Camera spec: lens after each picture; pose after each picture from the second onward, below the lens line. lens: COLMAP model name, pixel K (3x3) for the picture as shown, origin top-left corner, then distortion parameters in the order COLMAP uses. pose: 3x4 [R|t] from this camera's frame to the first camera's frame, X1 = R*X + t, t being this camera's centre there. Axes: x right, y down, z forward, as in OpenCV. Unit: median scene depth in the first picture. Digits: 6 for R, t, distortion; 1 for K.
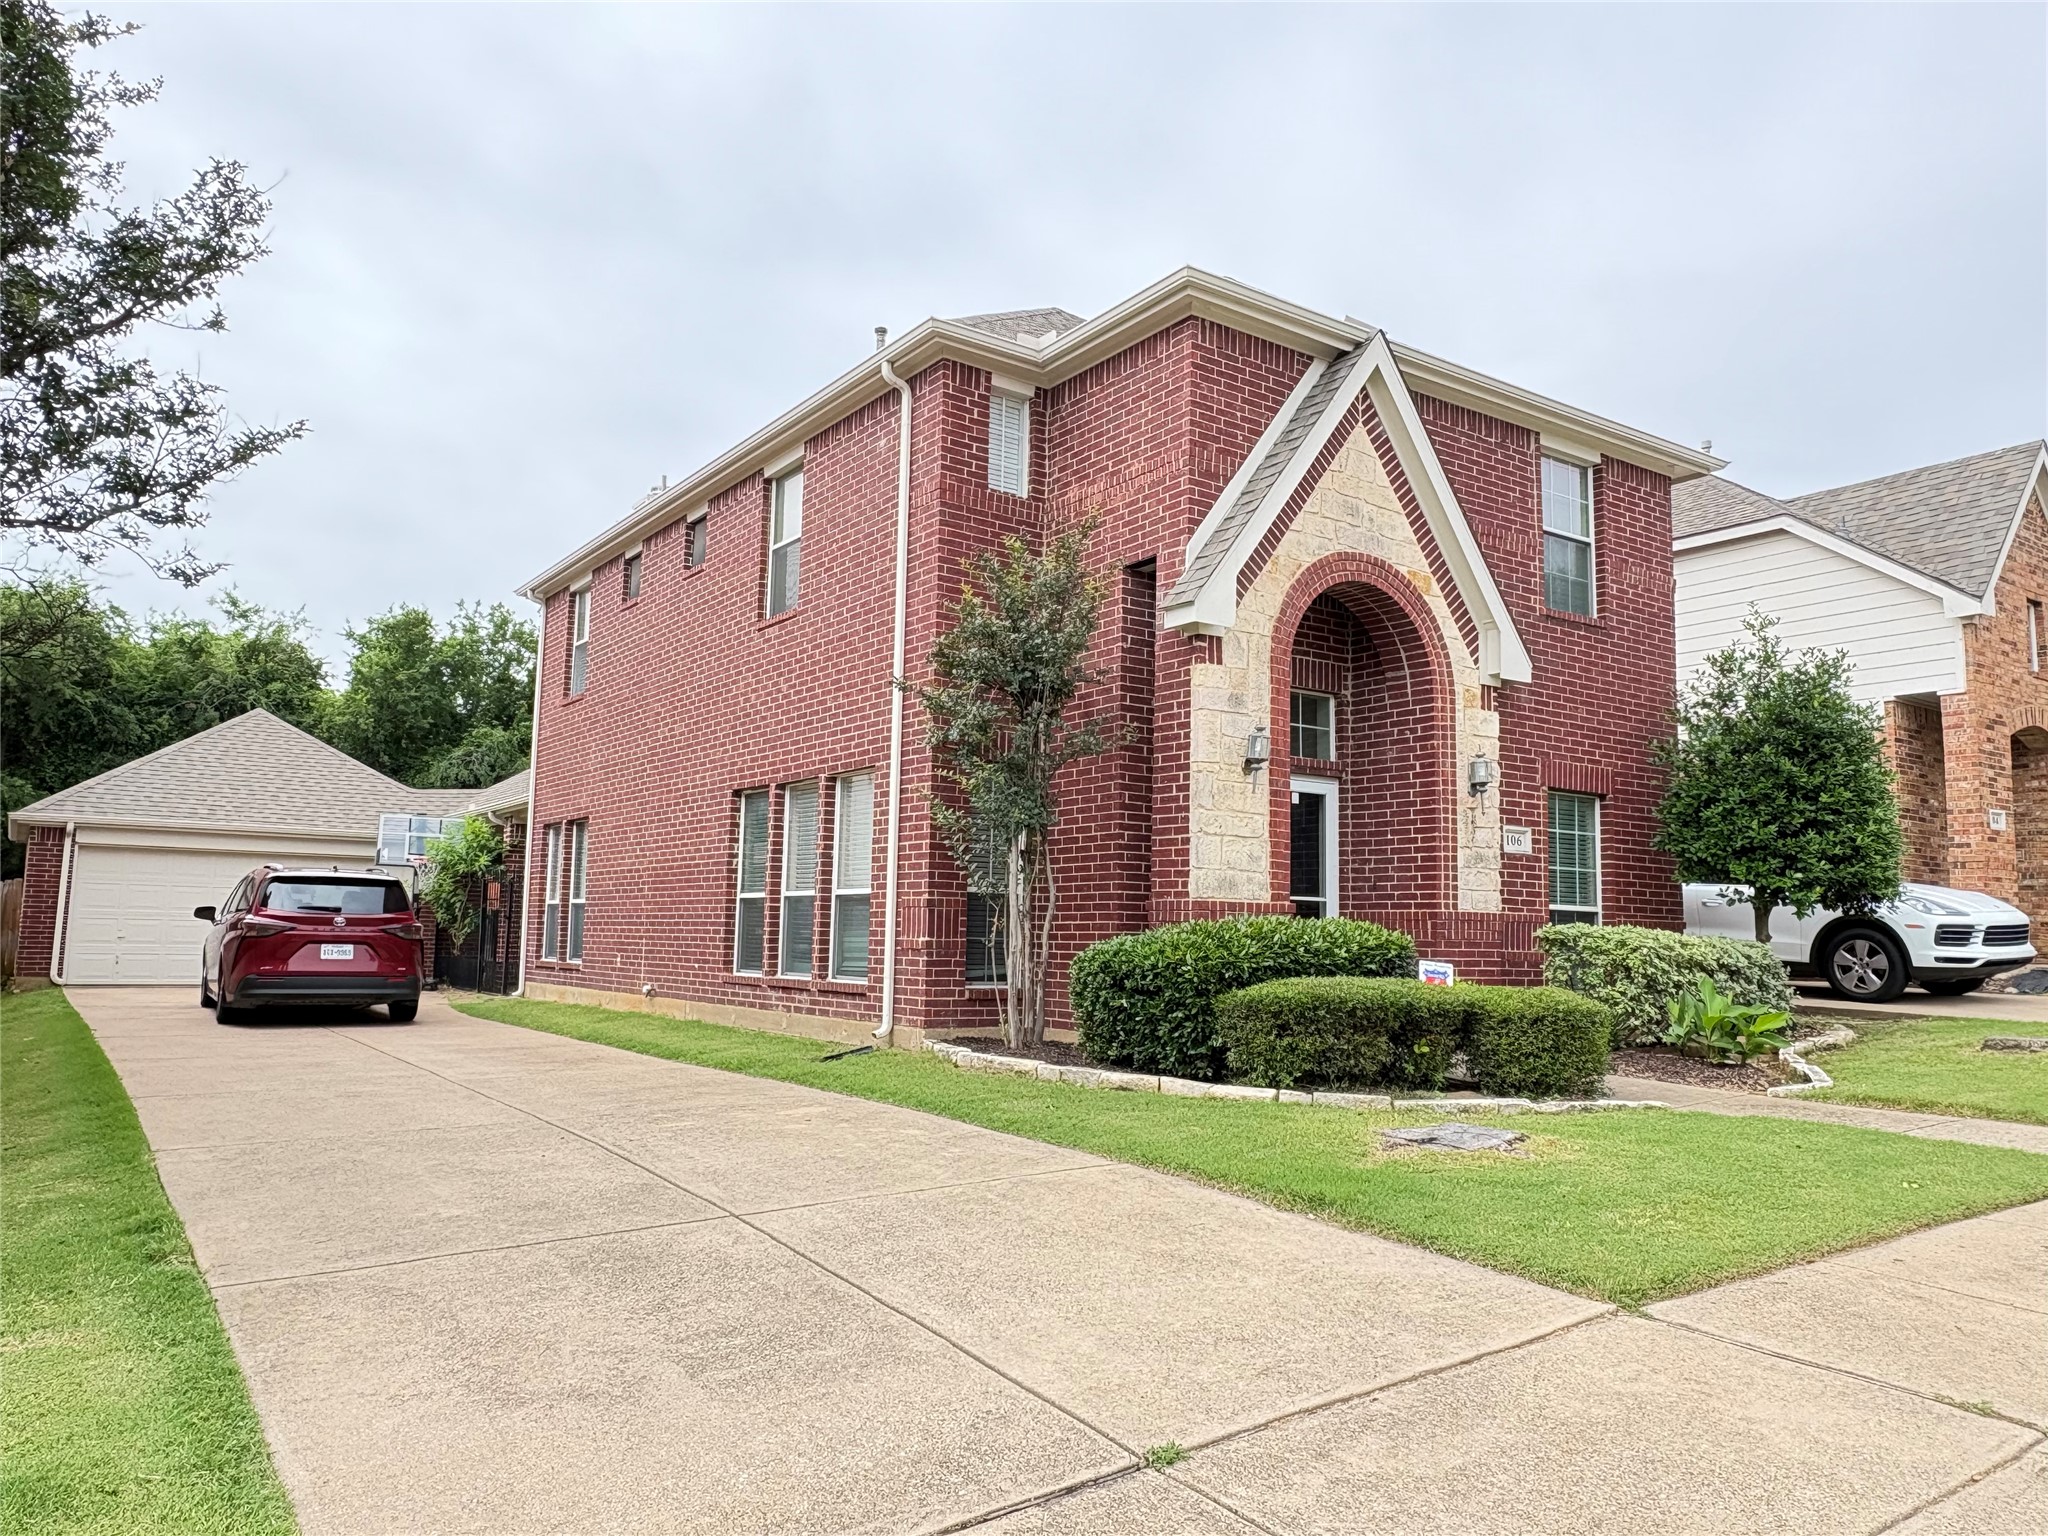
lens RADIAL K [[1459.1, 0, 1024.0], [0, 1459.1, 768.0], [0, 0, 1]] dist [-0.001456, -0.000639]
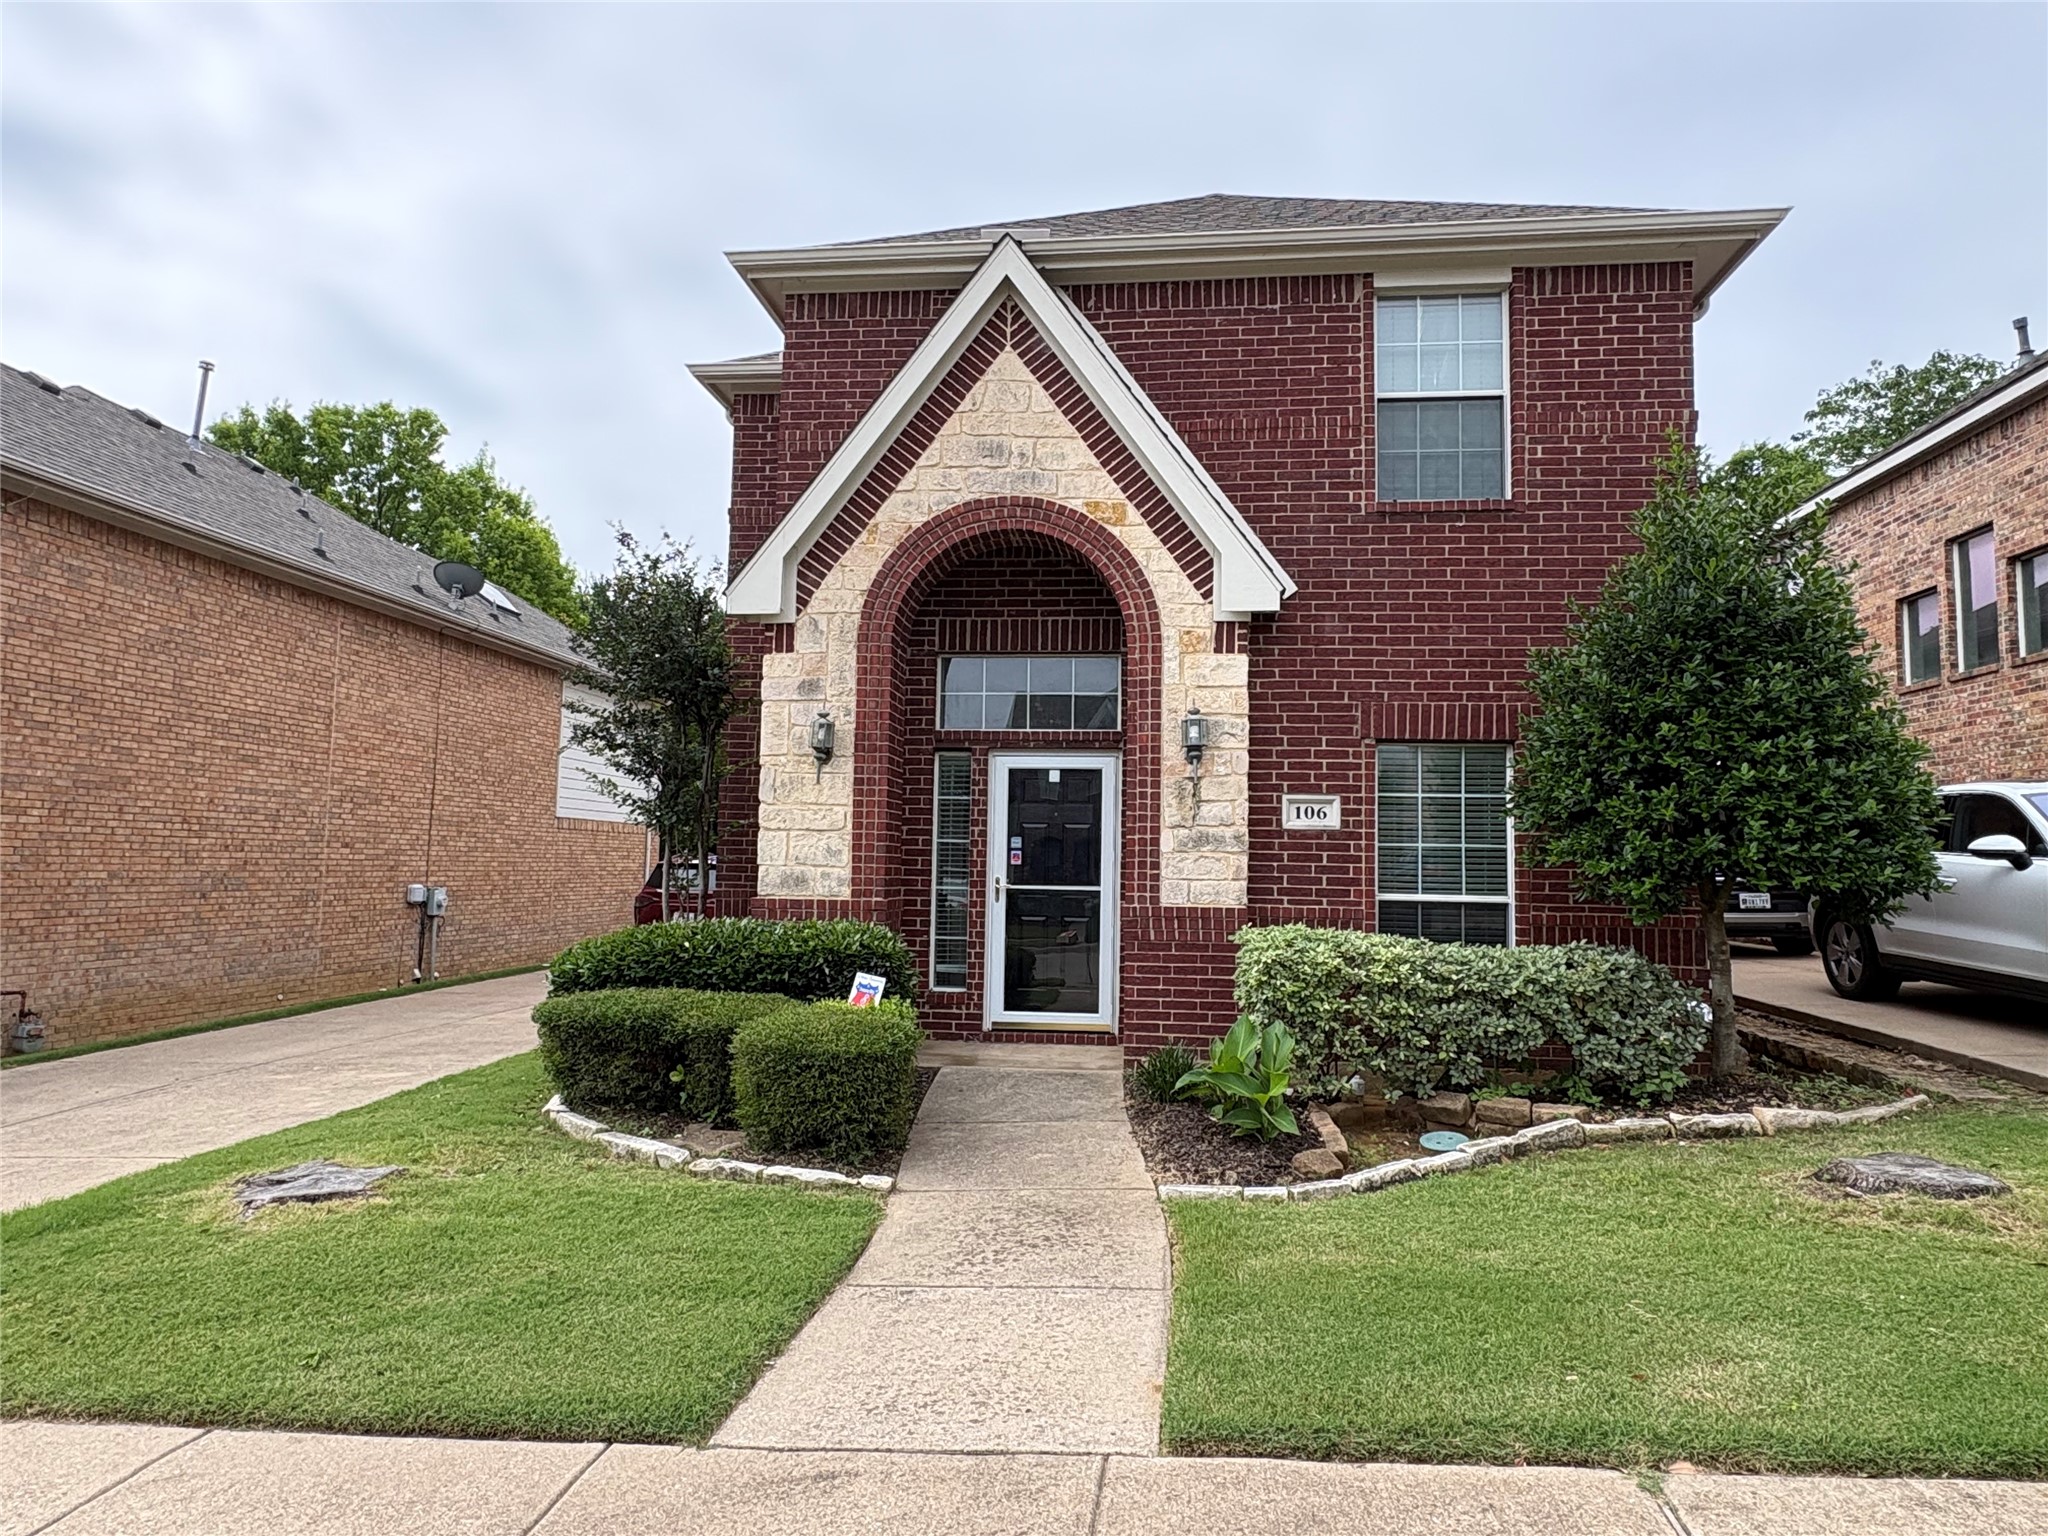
lens RADIAL K [[1222.1, 0, 1023.6], [0, 1222.1, 762.5], [0, 0, 1]] dist [0.002859, 0.000187]
pose [[0.755564, -0.062178, -0.652117, 0.688390], [0.075451, 0.997120, -0.007654, 0.017414], [0.650715, -0.043420, 0.758080, 0.433142]]
